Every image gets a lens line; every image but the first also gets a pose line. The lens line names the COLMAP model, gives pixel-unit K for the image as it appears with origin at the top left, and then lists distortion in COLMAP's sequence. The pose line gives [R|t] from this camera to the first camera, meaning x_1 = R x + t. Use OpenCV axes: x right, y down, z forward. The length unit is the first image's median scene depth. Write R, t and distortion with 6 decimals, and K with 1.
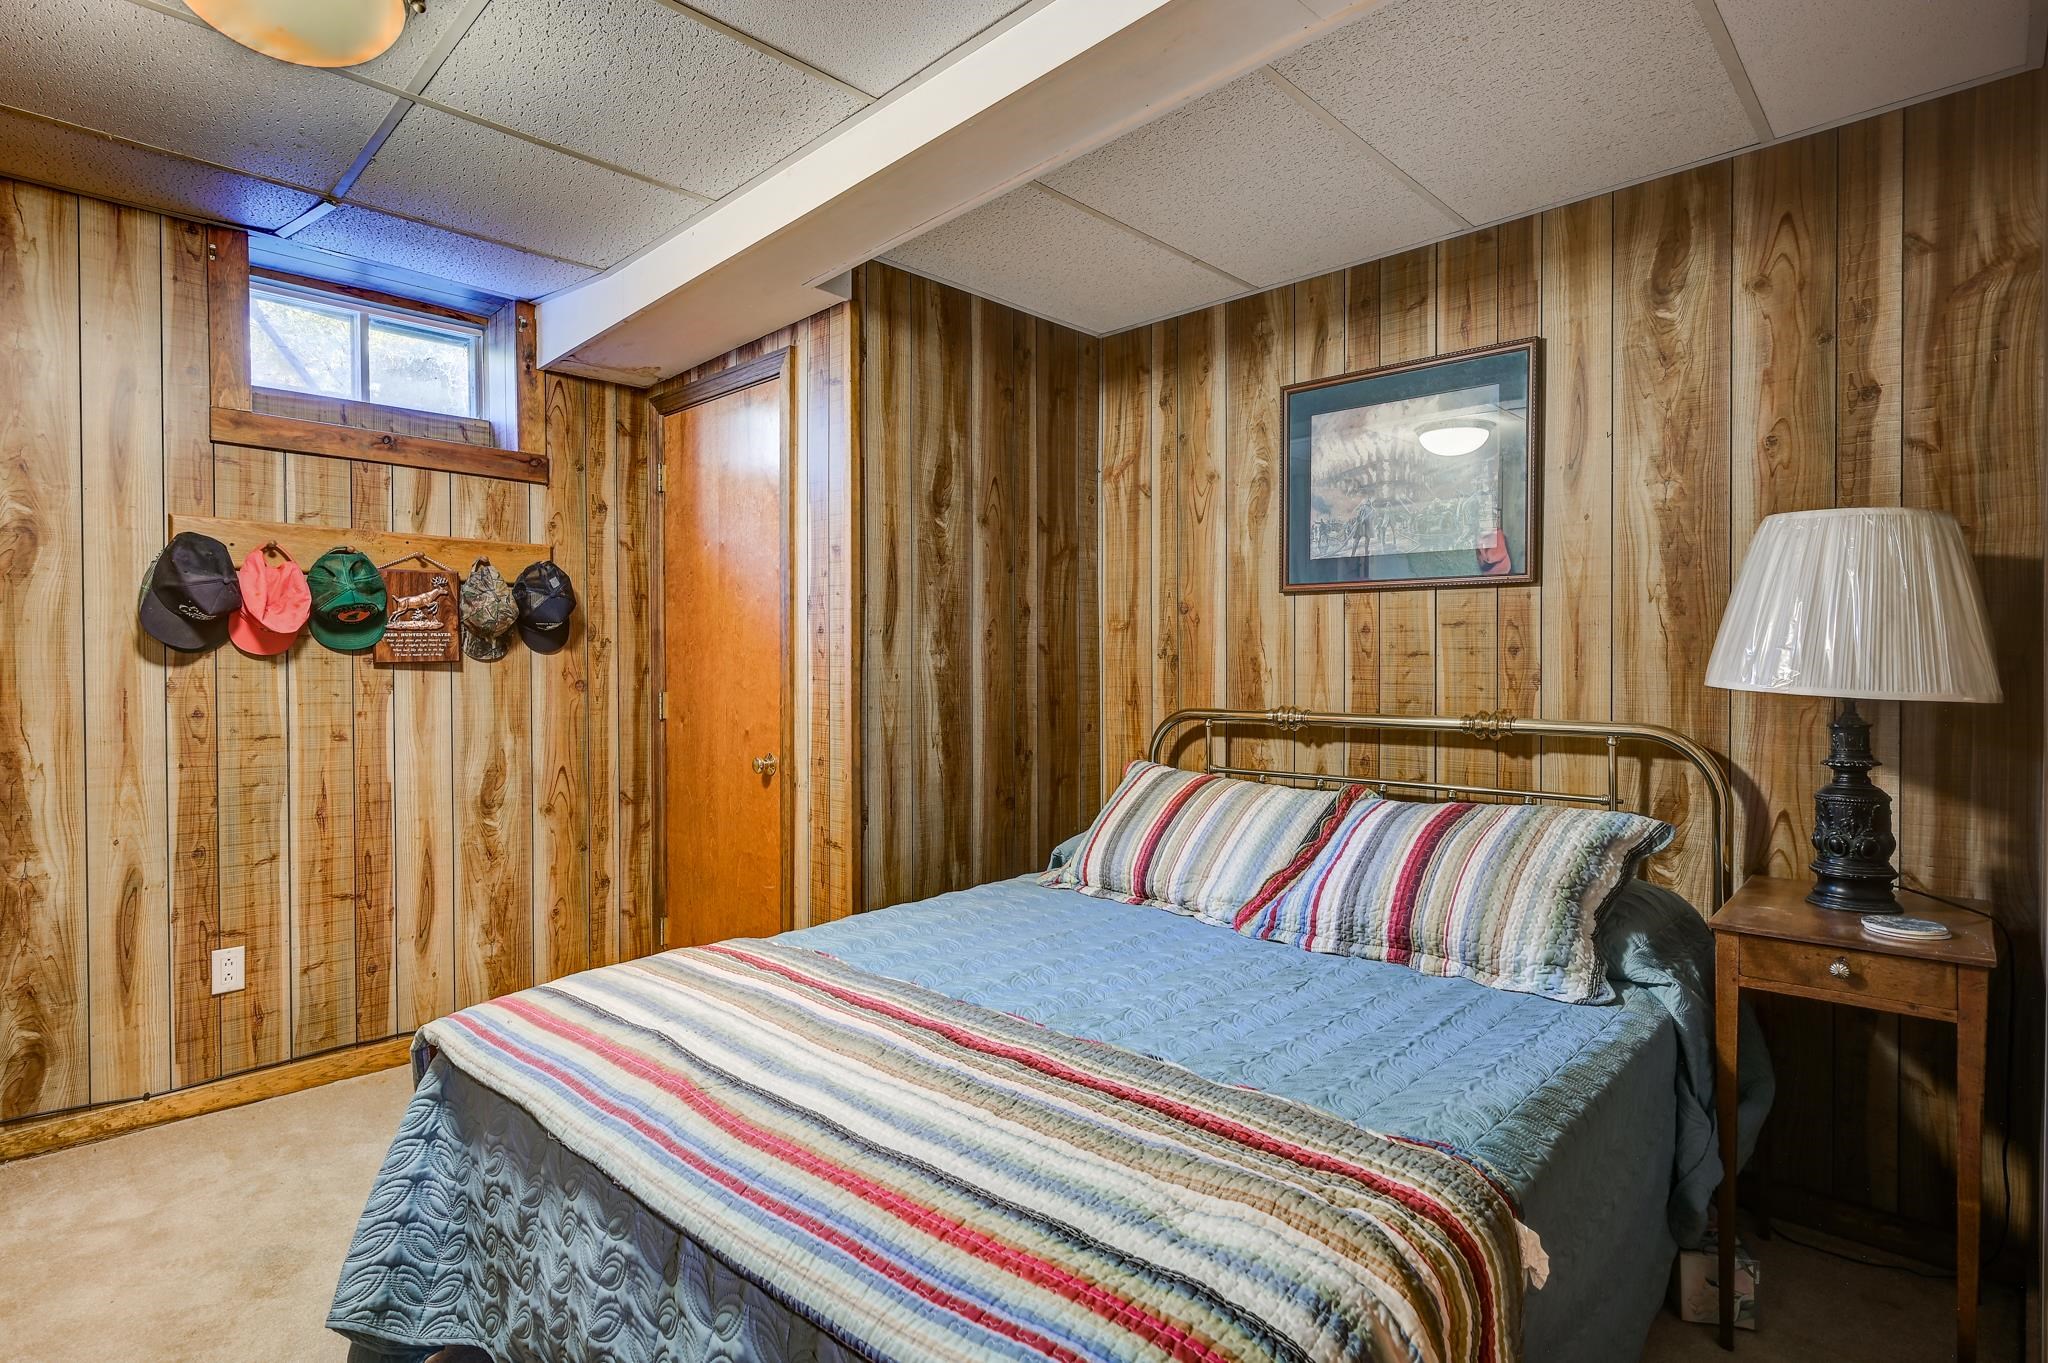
lens RADIAL K [[1000.4, 0, 1024.1], [0, 1000.4, 675.7], [0, 0, 1]] dist [-0.000902, 0.000277]
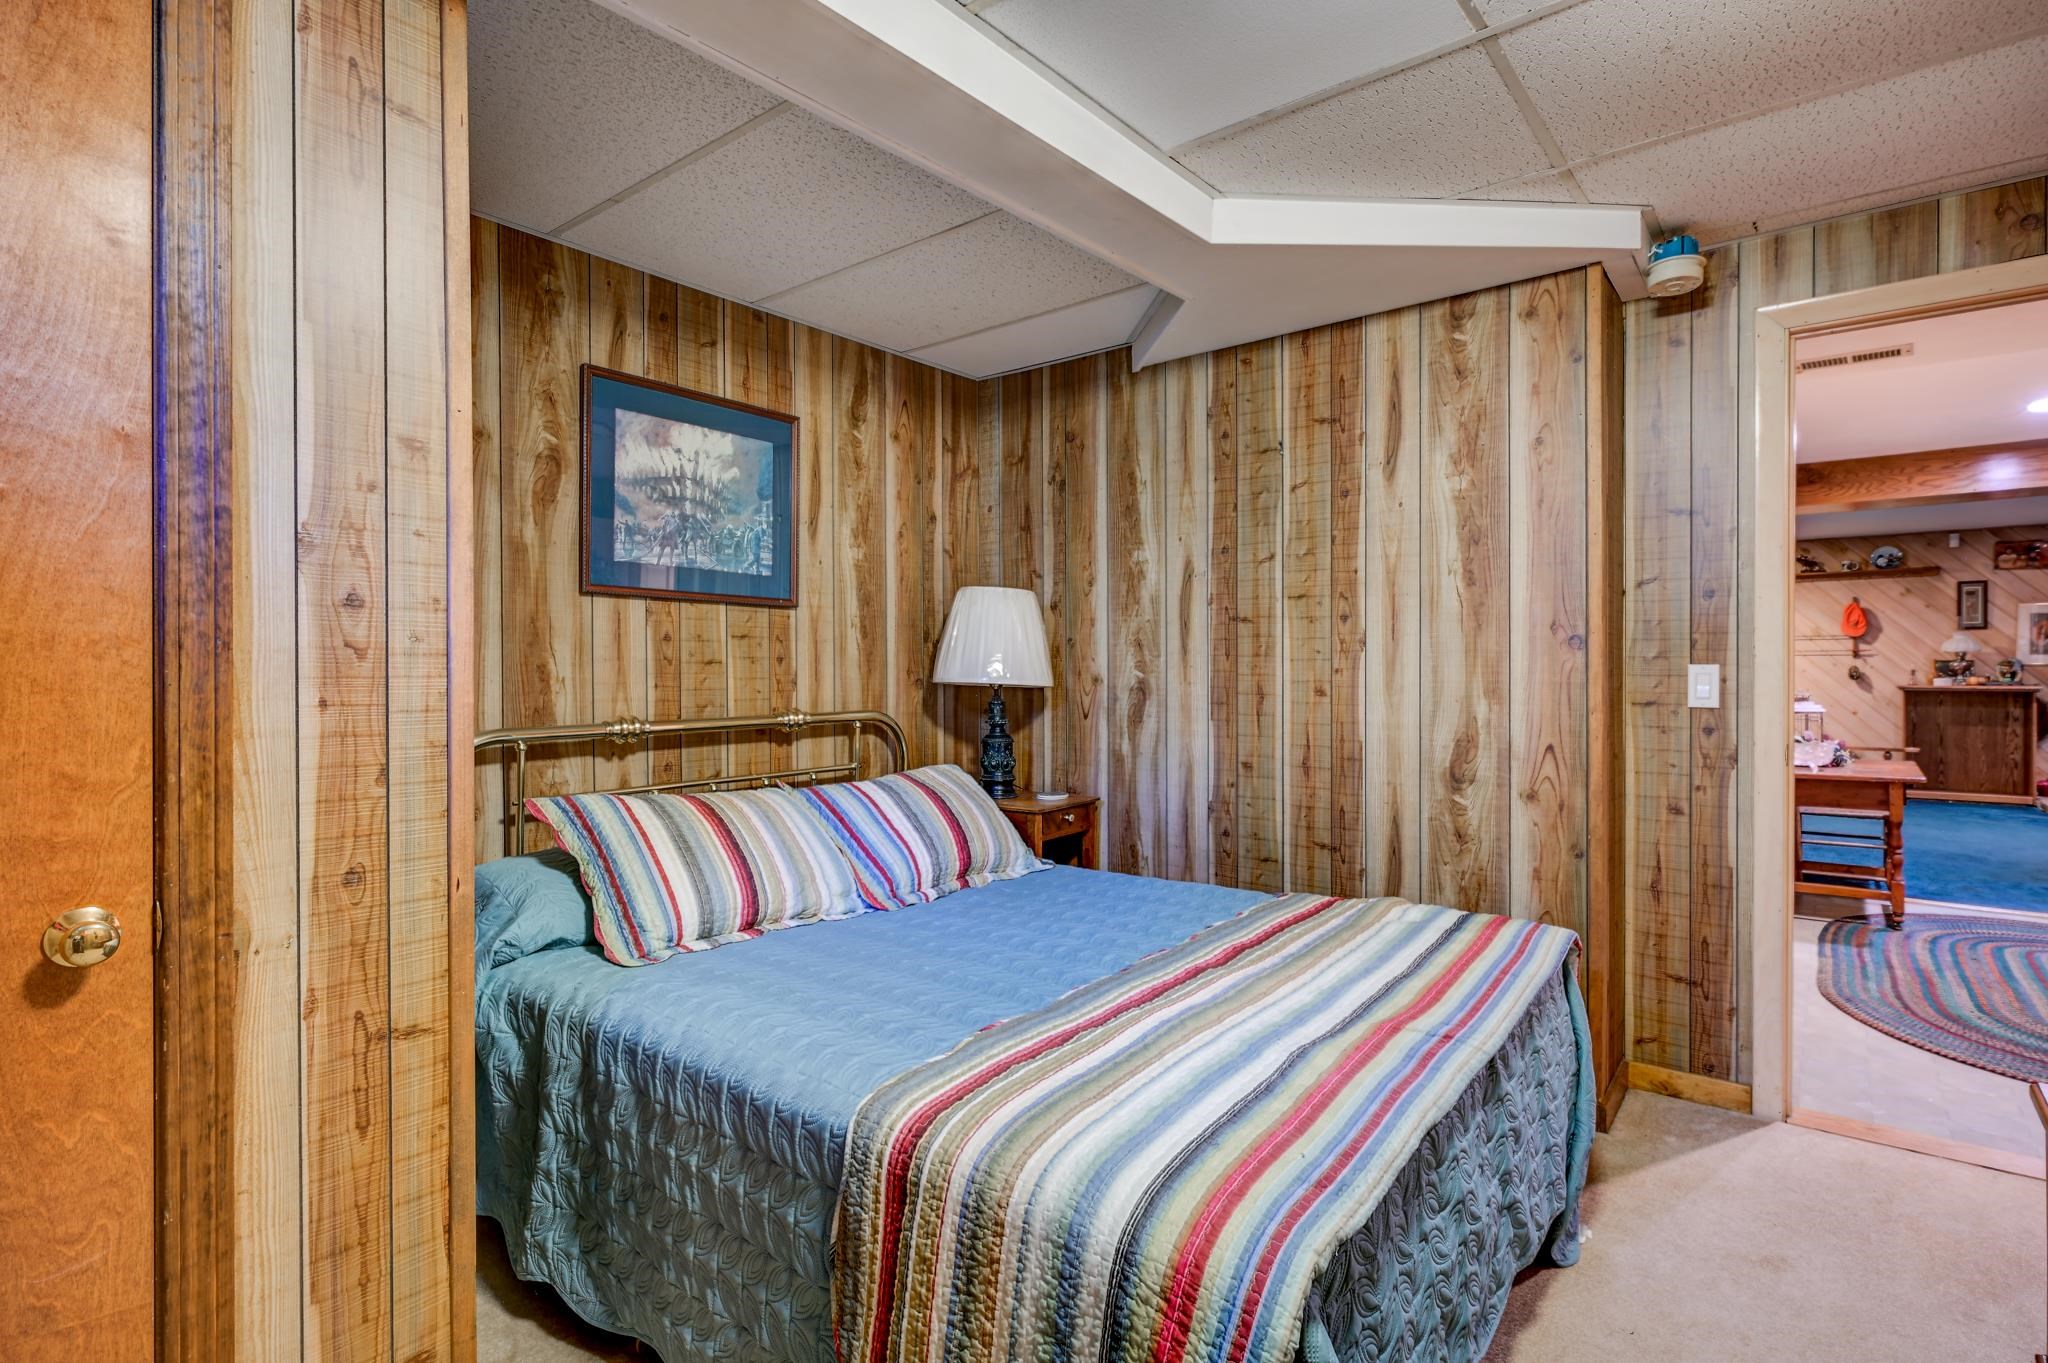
lens RADIAL K [[1000.4, 0, 1019.6], [0, 1000.4, 676.0], [0, 0, 1]] dist [-0.000902, 0.000277]
pose [[-0.072254, -0.004974, 0.997374, -0.755896], [0.019387, 0.999792, 0.006391, -0.007209], [-0.997198, 0.019797, -0.072142, 0.772243]]
